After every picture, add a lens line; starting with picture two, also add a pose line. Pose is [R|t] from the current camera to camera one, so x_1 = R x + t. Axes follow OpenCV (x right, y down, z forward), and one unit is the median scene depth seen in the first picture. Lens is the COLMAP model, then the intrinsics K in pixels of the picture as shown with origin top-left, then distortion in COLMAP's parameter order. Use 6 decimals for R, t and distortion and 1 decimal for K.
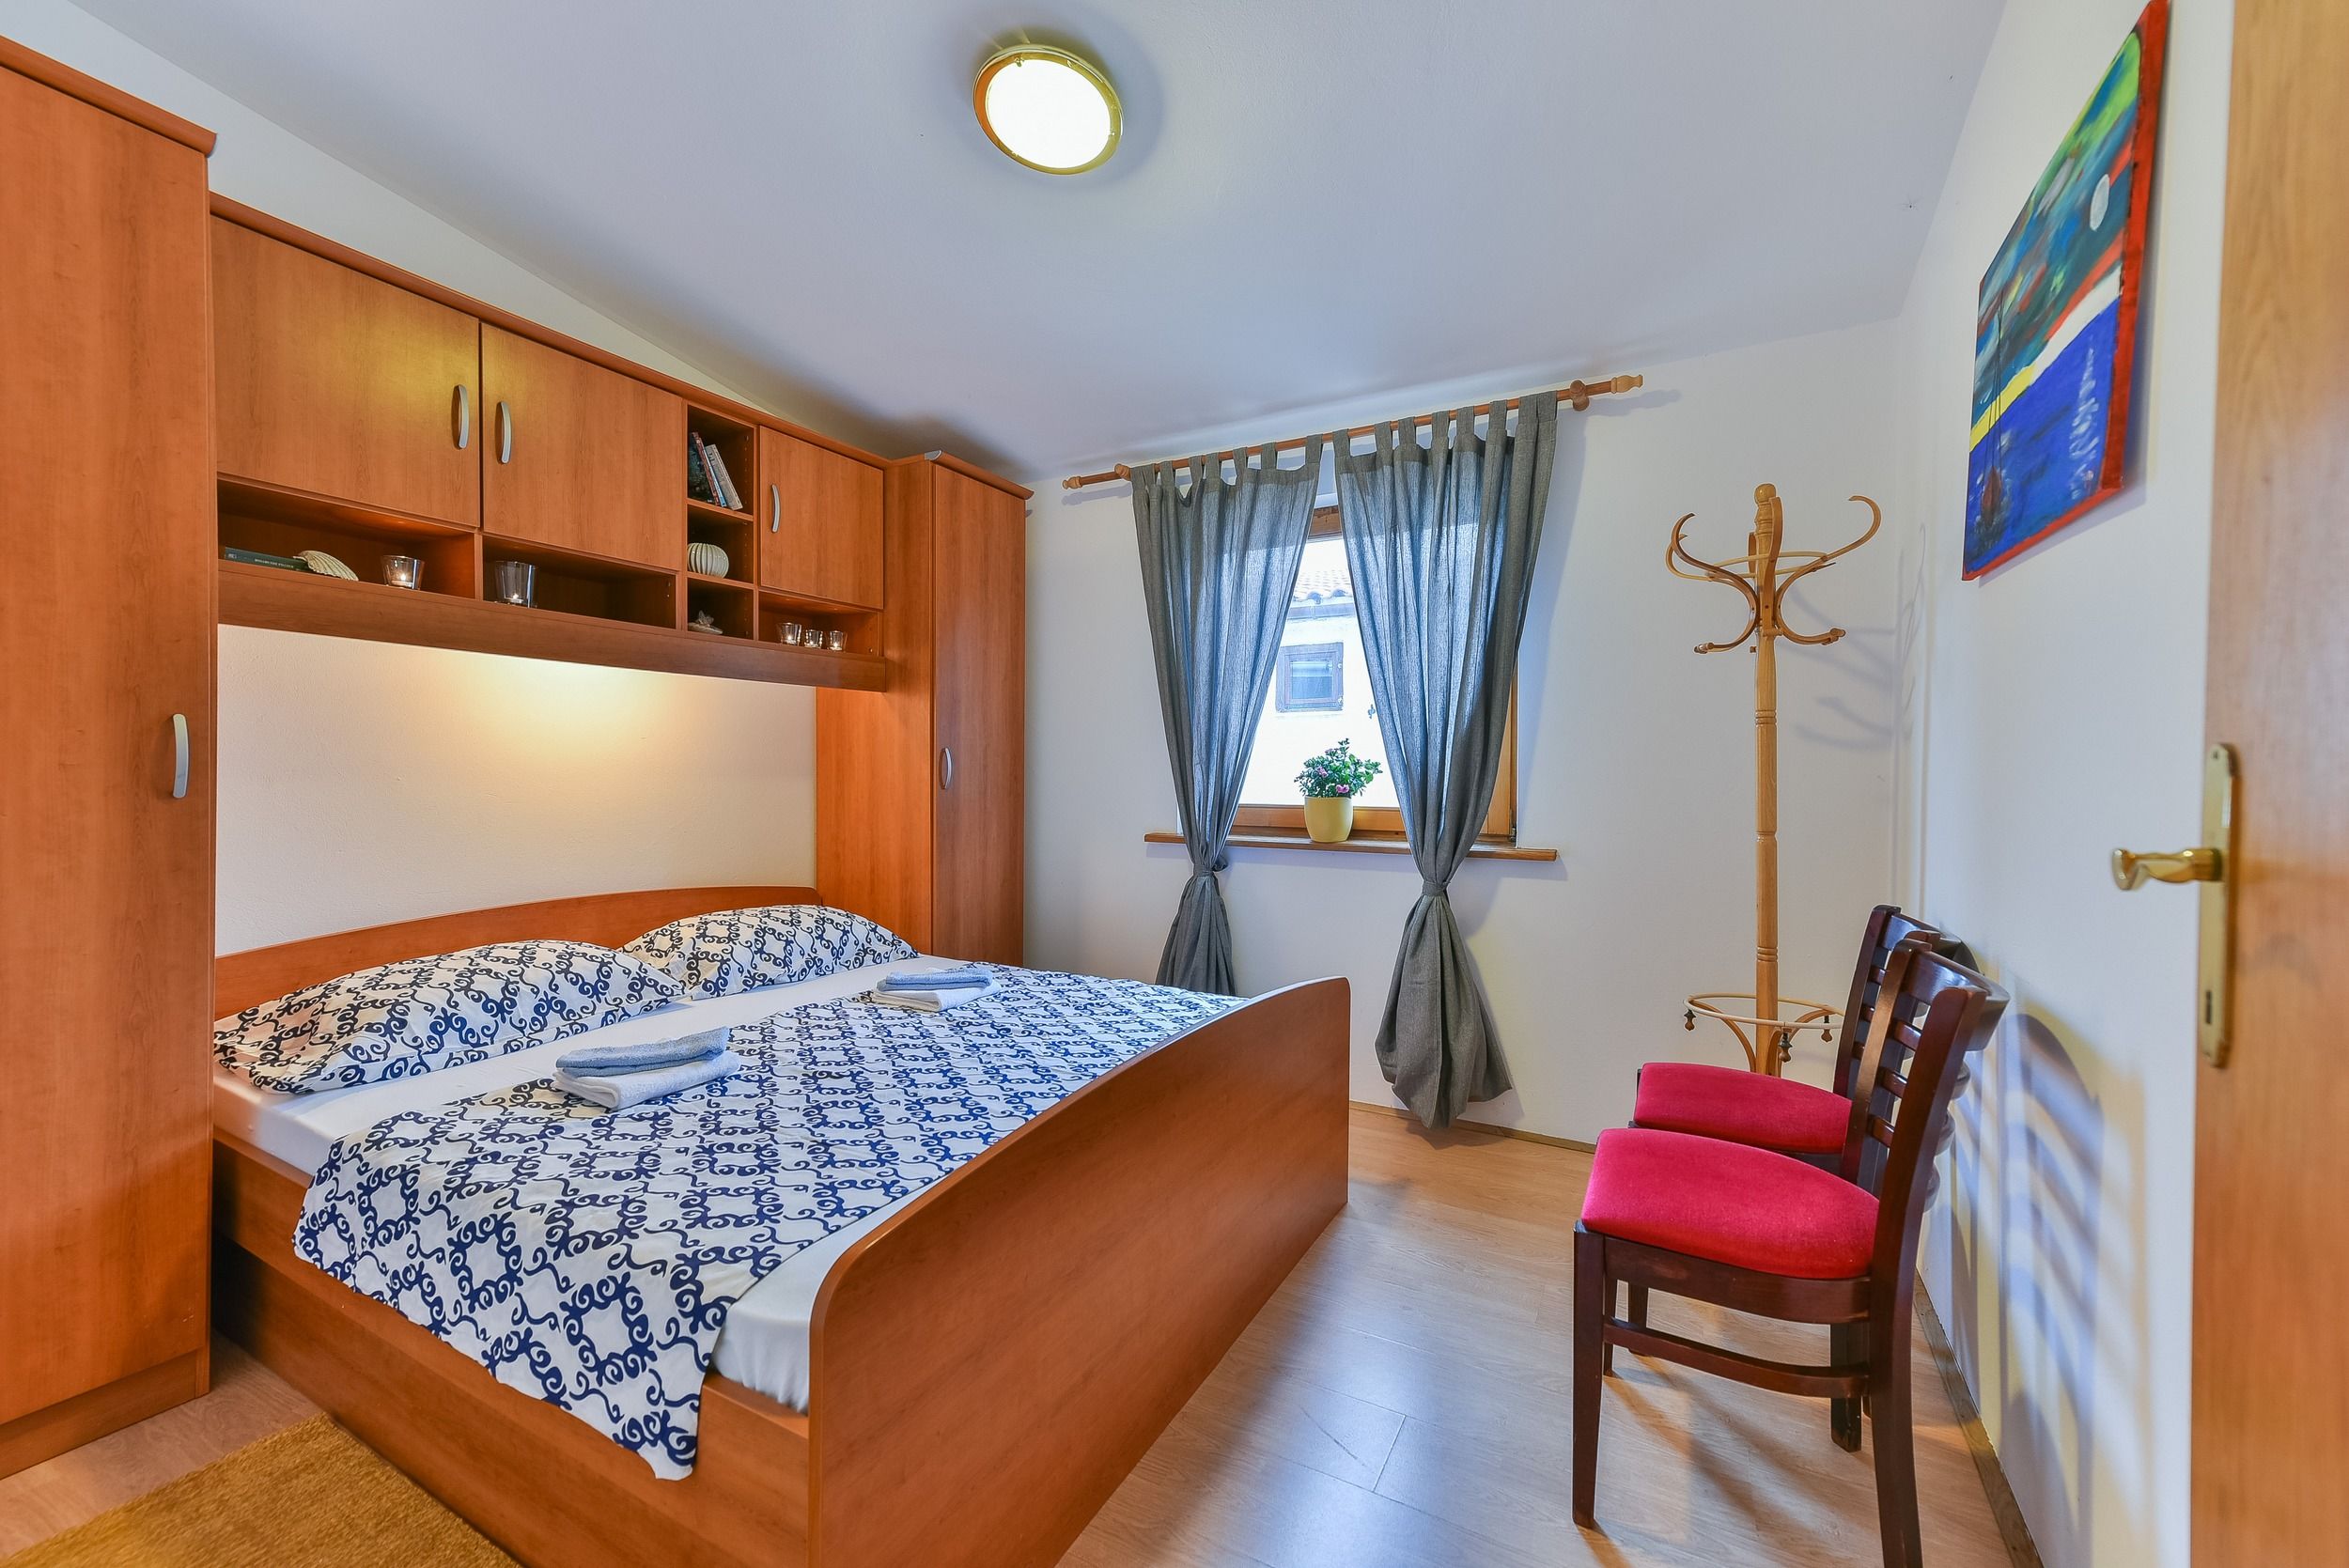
lens RADIAL K [[939.8, 0, 1205.0], [0, 939.8, 781.4], [0, 0, 1]] dist [0.008708, -0.000106]
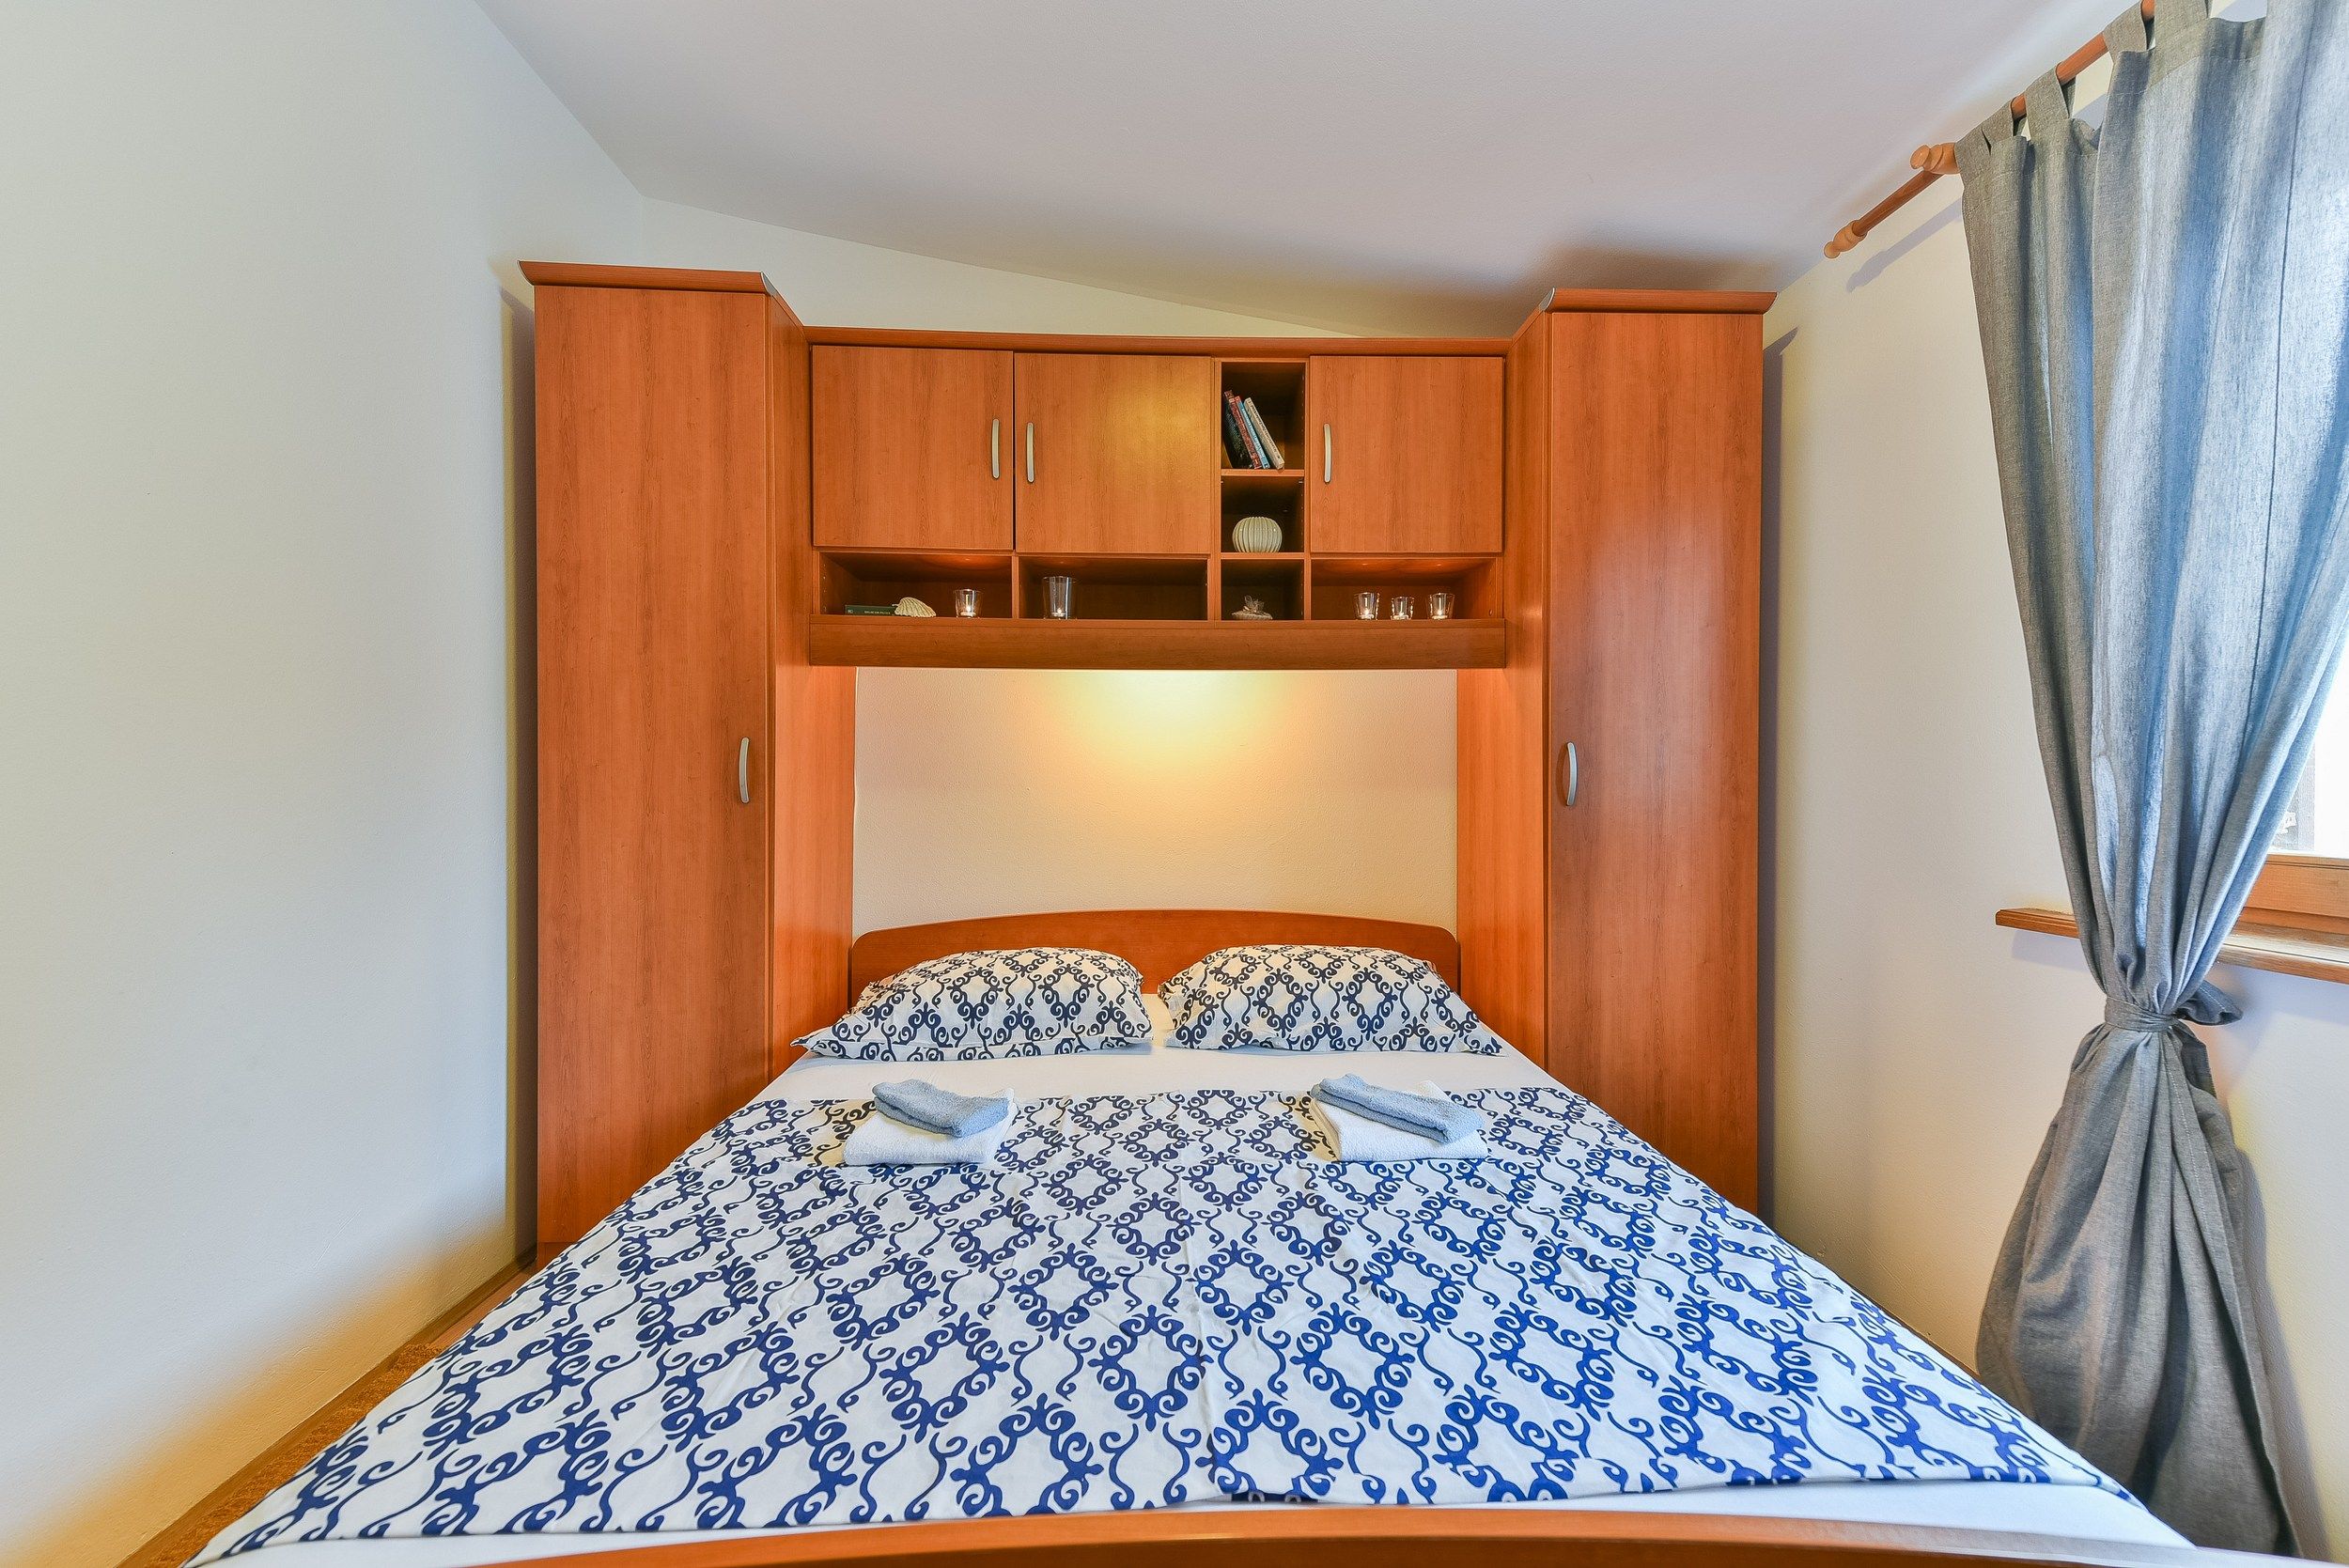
lens RADIAL K [[921.3, 0, 1178.0], [0, 921.3, 790.4], [0, 0, 1]] dist [0.008478, -0.000315]
pose [[0.492564, 0.002045, -0.870274, 0.202286], [-0.004326, 0.999991, -0.000098, -0.001538], [0.870265, 0.003813, 0.492569, 0.614572]]
